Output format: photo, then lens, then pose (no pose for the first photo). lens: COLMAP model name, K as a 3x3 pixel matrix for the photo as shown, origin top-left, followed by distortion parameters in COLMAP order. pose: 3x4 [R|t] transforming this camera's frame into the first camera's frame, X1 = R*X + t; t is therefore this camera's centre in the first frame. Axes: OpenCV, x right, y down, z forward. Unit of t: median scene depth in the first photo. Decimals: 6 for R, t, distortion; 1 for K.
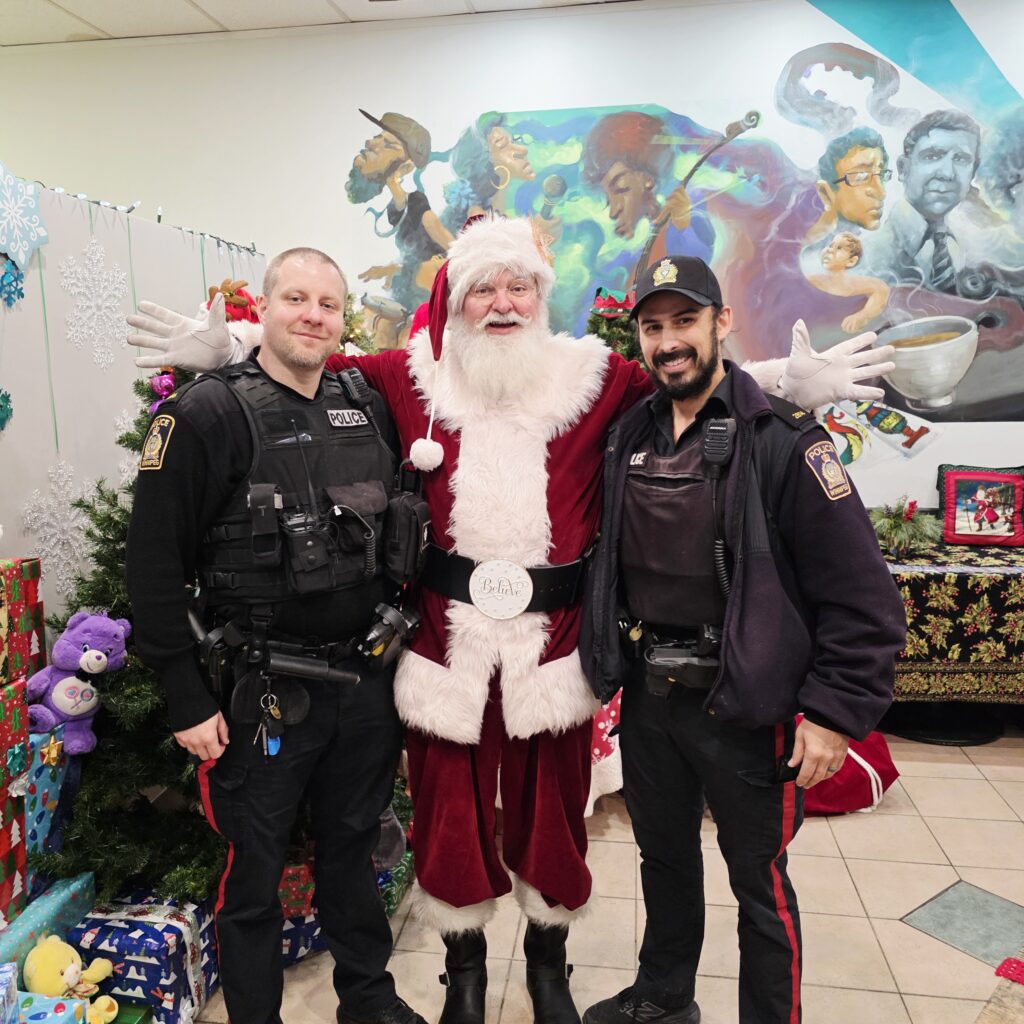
lens RADIAL K [[930.6, 0, 503.4], [0, 930.6, 497.8], [0, 0, 1]] dist [0.052871, -0.057021]
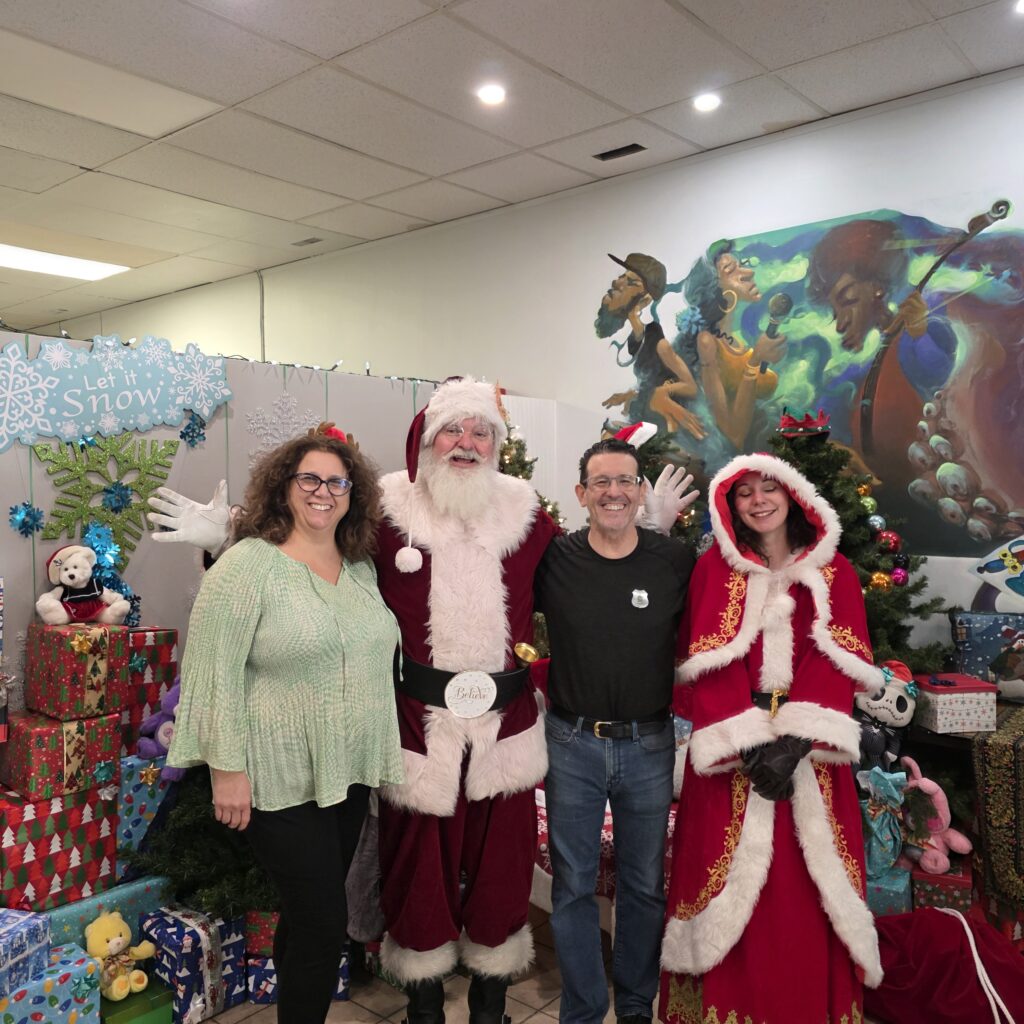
lens RADIAL K [[930.6, 0, 491.8], [0, 930.6, 512.1], [0, 0, 1]] dist [0.052871, -0.057021]
pose [[0.845923, 0.021181, -0.532884, 0.333947], [-0.076499, 0.993697, -0.081940, -0.015755], [0.527790, 0.110081, 0.842211, 0.045063]]
